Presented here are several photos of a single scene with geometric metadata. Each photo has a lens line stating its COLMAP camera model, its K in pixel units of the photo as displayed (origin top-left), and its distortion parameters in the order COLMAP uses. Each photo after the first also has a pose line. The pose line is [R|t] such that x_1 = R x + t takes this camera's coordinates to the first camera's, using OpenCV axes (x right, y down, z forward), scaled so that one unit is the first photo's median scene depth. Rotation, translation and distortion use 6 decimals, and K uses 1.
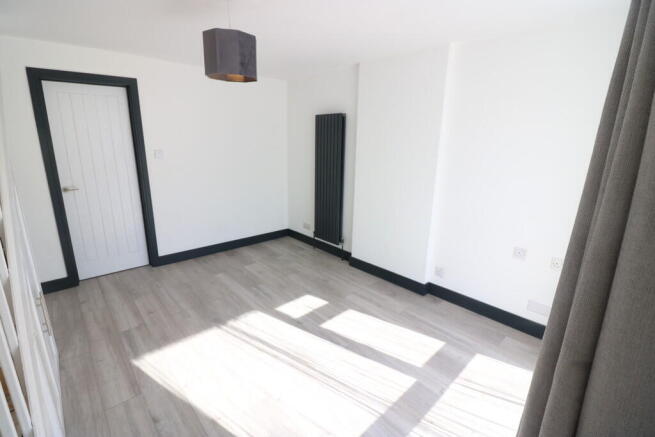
lens RADIAL K [[301.8, 0, 327.8], [0, 301.8, 220.2], [0, 0, 1]] dist [0.000978, -0.010264]
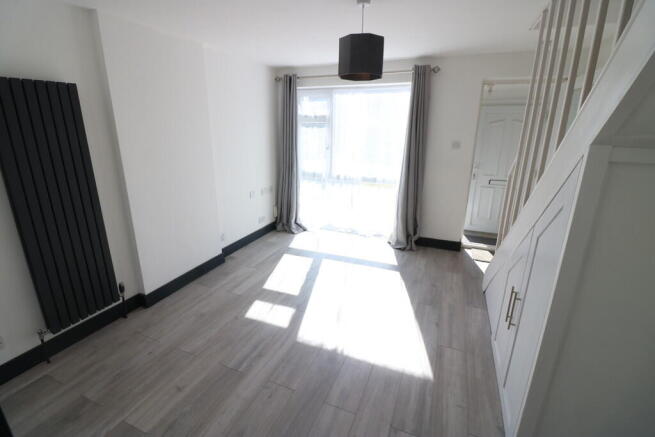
lens RADIAL K [[301.8, 0, 325.8], [0, 301.8, 218.0], [0, 0, 1]] dist [0.000978, -0.010264]
pose [[-0.421322, -0.283230, 0.861550, -0.873040], [0.224535, 0.887830, 0.401673, -0.304846], [-0.878676, 0.362682, -0.310467, 1.039455]]
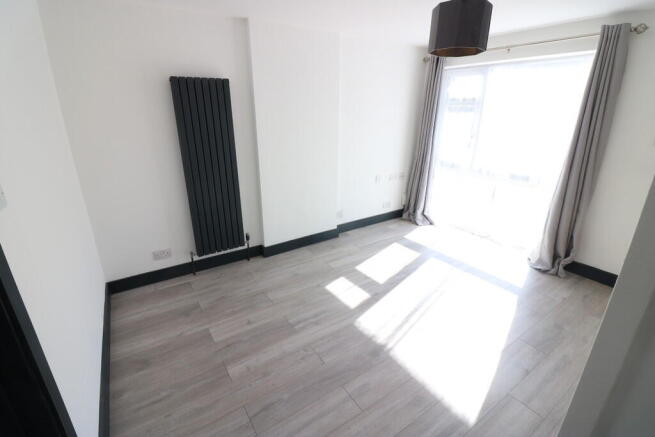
lens RADIAL K [[301.8, 0, 326.1], [0, 301.8, 218.0], [0, 0, 1]] dist [0.000978, -0.010264]
pose [[0.152220, -0.352382, 0.923394, -0.912239], [0.260148, 0.915621, 0.306531, -0.246198], [-0.953494, 0.193559, 0.231048, 0.802085]]
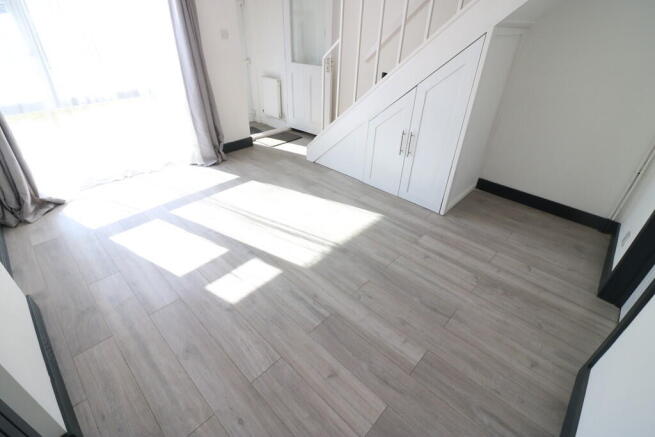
lens RADIAL K [[301.8, 0, 327.1], [0, 301.8, 216.3], [0, 0, 1]] dist [0.000978, -0.010264]
pose [[-0.997045, 0.004685, -0.076680, -0.229239], [-0.054272, 0.663483, 0.746221, -0.375734], [0.054372, 0.748177, -0.661268, 1.396065]]
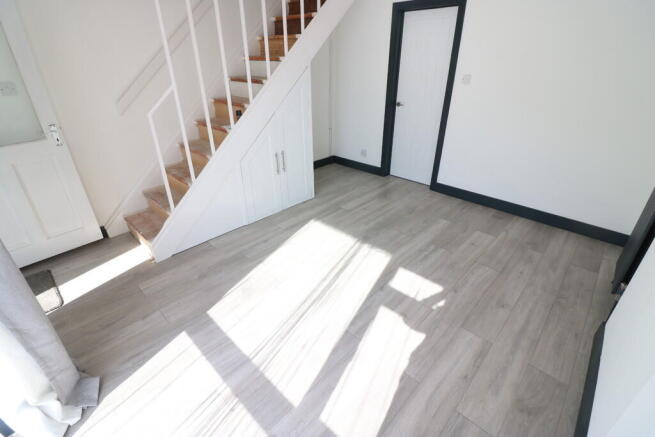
lens RADIAL K [[301.8, 0, 325.0], [0, 301.8, 216.7], [0, 0, 1]] dist [0.000978, -0.010264]
pose [[0.059586, 0.448812, -0.891637, 0.533464], [-0.260295, 0.869308, 0.420178, -0.151553], [0.963689, 0.207052, 0.168622, 0.597328]]
